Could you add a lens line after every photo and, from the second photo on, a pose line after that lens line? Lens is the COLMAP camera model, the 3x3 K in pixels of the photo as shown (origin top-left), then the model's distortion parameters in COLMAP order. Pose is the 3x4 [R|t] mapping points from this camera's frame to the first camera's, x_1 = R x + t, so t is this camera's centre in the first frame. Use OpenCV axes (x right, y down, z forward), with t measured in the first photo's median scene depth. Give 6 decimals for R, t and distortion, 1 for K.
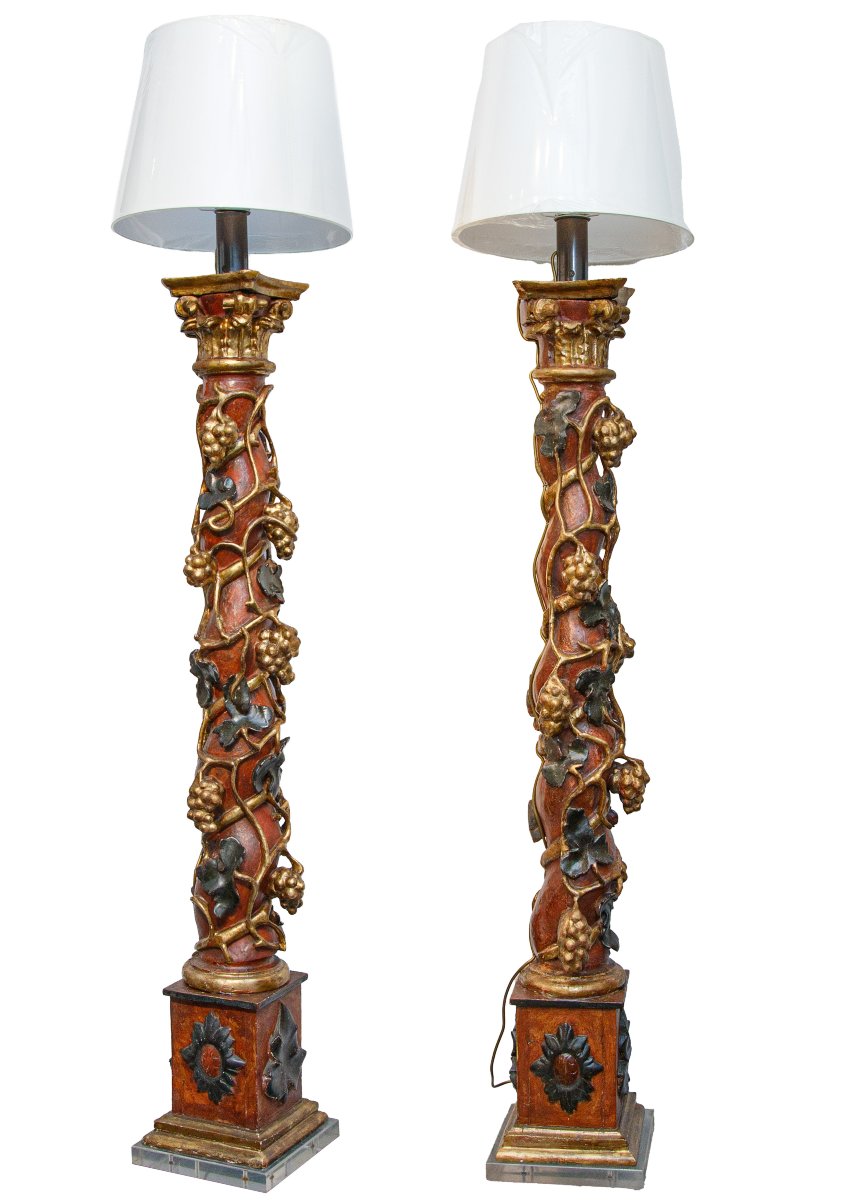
lens RADIAL K [[954.1, 0, 422.5], [0, 954.1, 600.0], [0, 0, 1]] dist [0.003019, 0.000503]
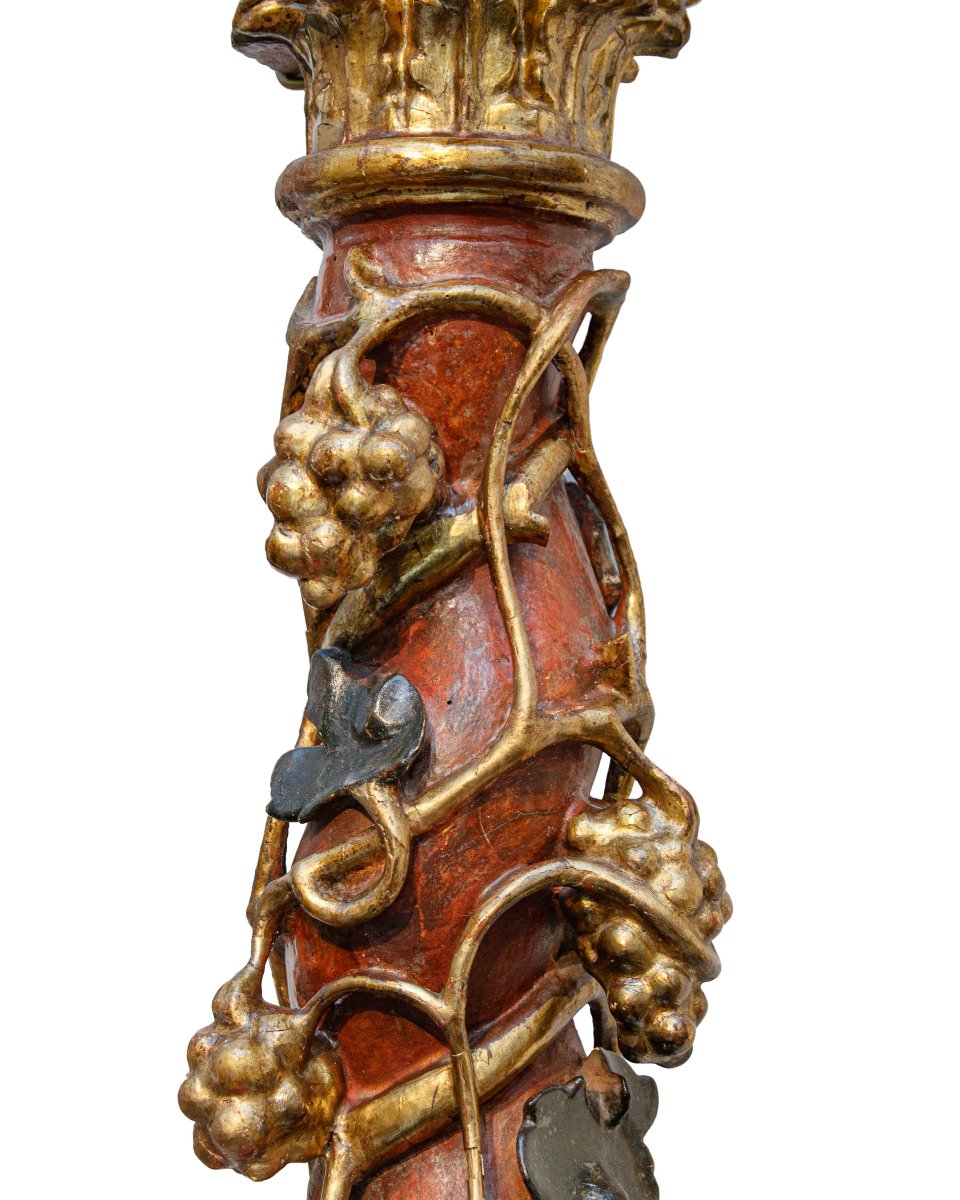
lens RADIAL K [[2143.6, 0, 480.0], [0, 2143.6, 600.0], [0, 0, 1]] dist [0.099110, 0.124670]
pose [[0.947301, 0.004434, -0.320313, -0.028203], [-0.063299, 0.982780, -0.173599, -0.061431], [0.314028, 0.184726, 0.931269, 0.541215]]
